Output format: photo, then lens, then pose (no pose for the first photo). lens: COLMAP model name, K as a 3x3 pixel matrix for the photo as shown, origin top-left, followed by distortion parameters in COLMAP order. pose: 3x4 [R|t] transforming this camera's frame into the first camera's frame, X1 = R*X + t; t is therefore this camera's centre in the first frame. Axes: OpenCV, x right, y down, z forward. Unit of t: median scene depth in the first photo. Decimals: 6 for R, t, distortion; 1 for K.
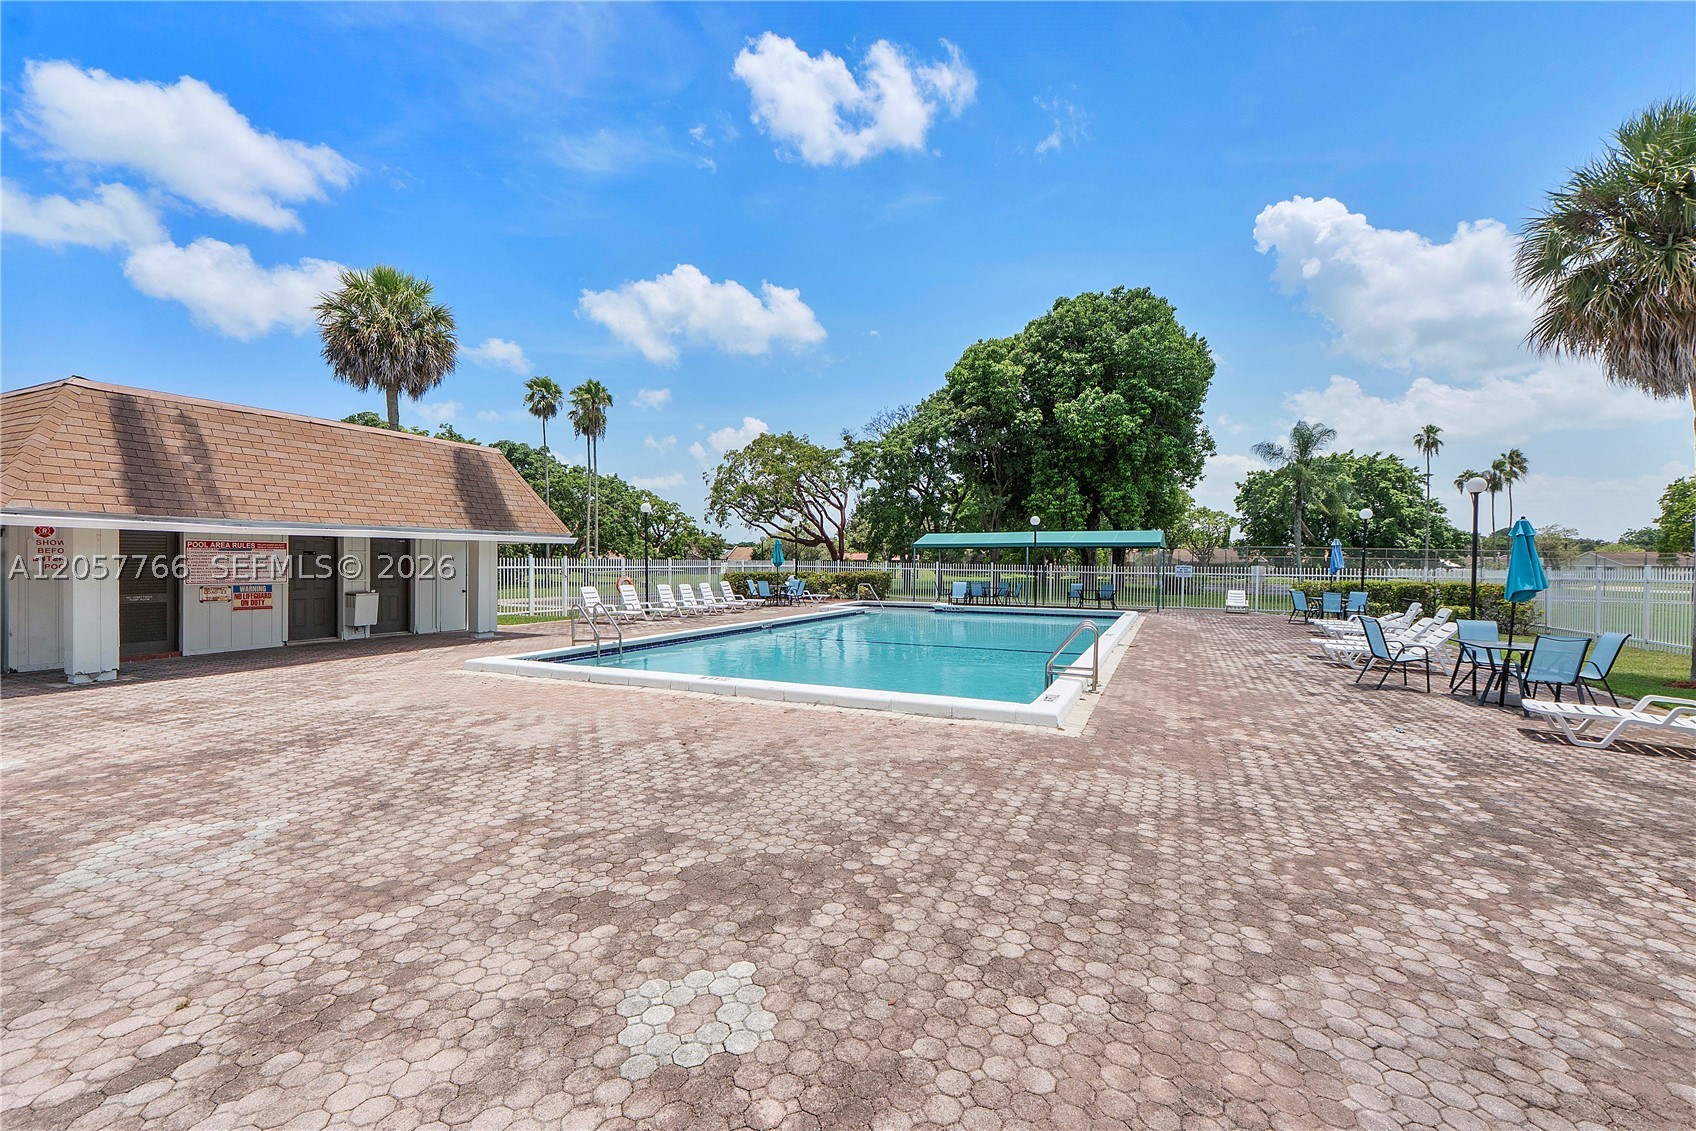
lens RADIAL K [[719.9, 0, 848.2], [0, 719.9, 569.0], [0, 0, 1]] dist [-0.000533, -0.001552]
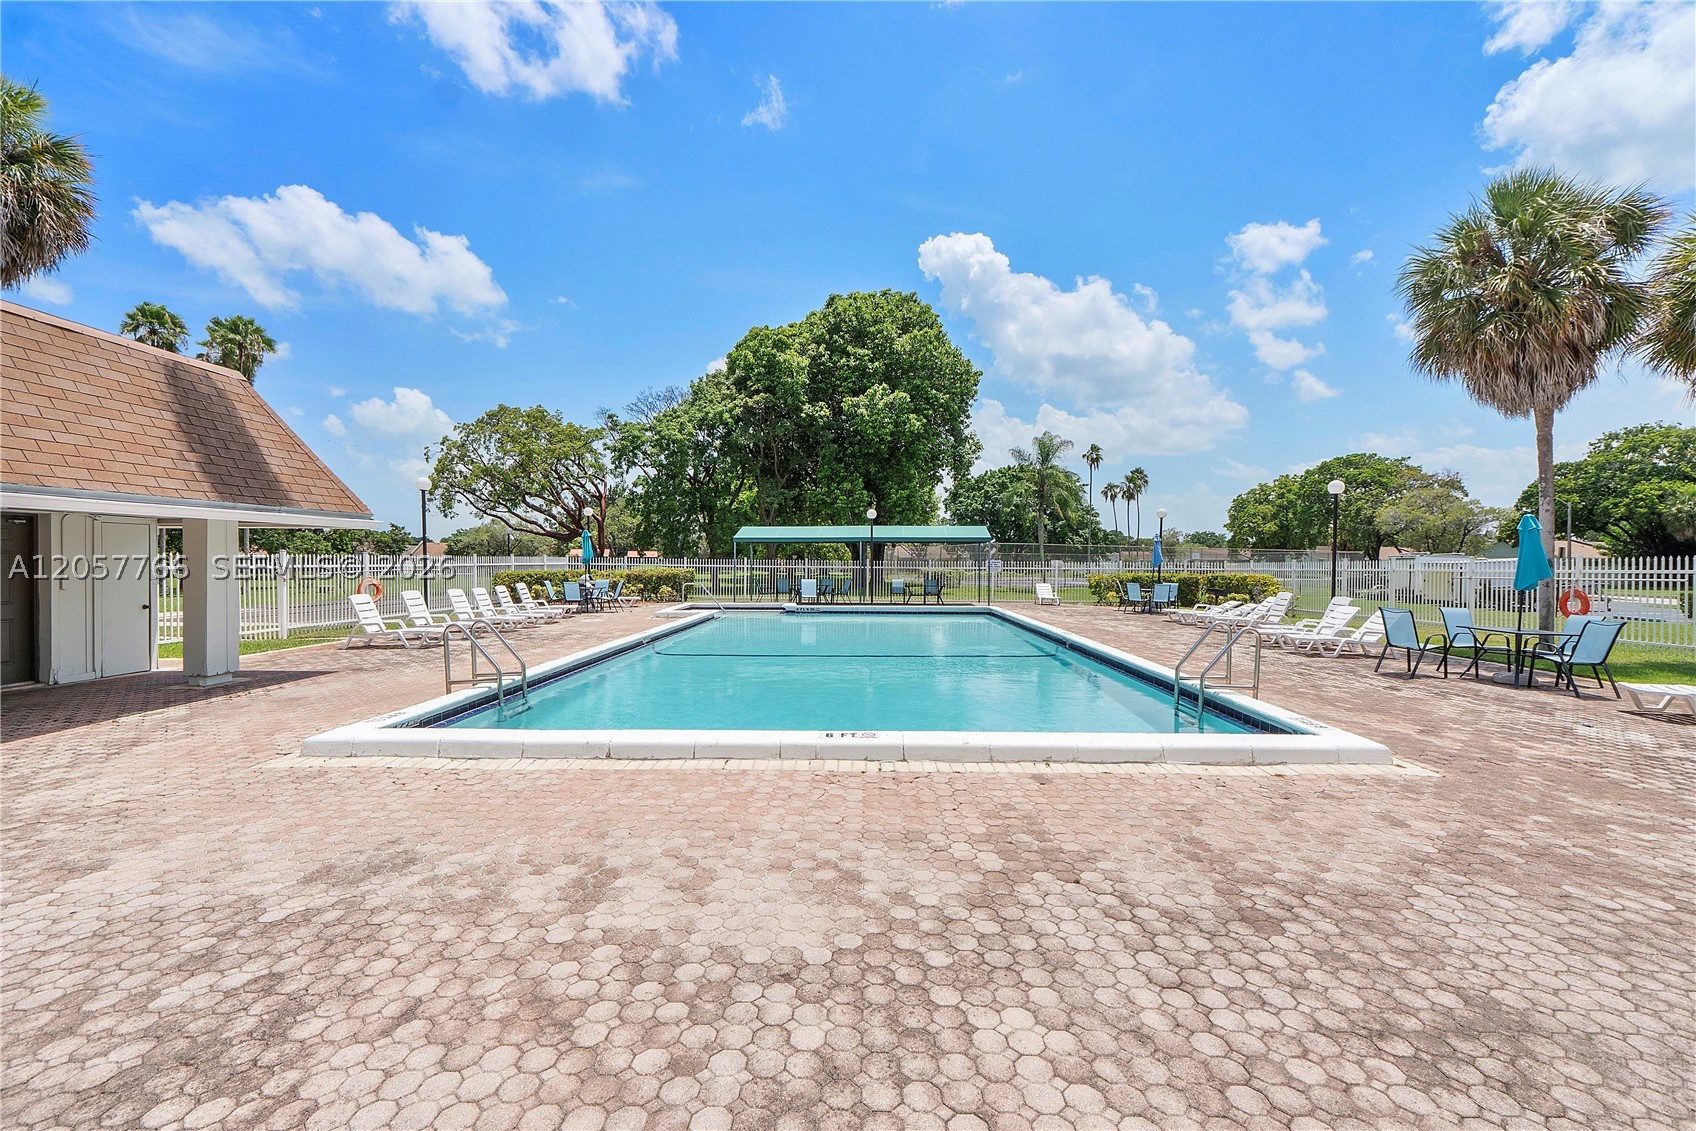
lens RADIAL K [[719.9, 0, 845.4], [0, 719.9, 559.6], [0, 0, 1]] dist [-0.000533, -0.001552]
pose [[0.918148, -0.003993, 0.396217, -0.125449], [0.007494, 0.999945, -0.007287, 0.000130], [-0.396167, 0.009660, 0.918128, 0.116665]]
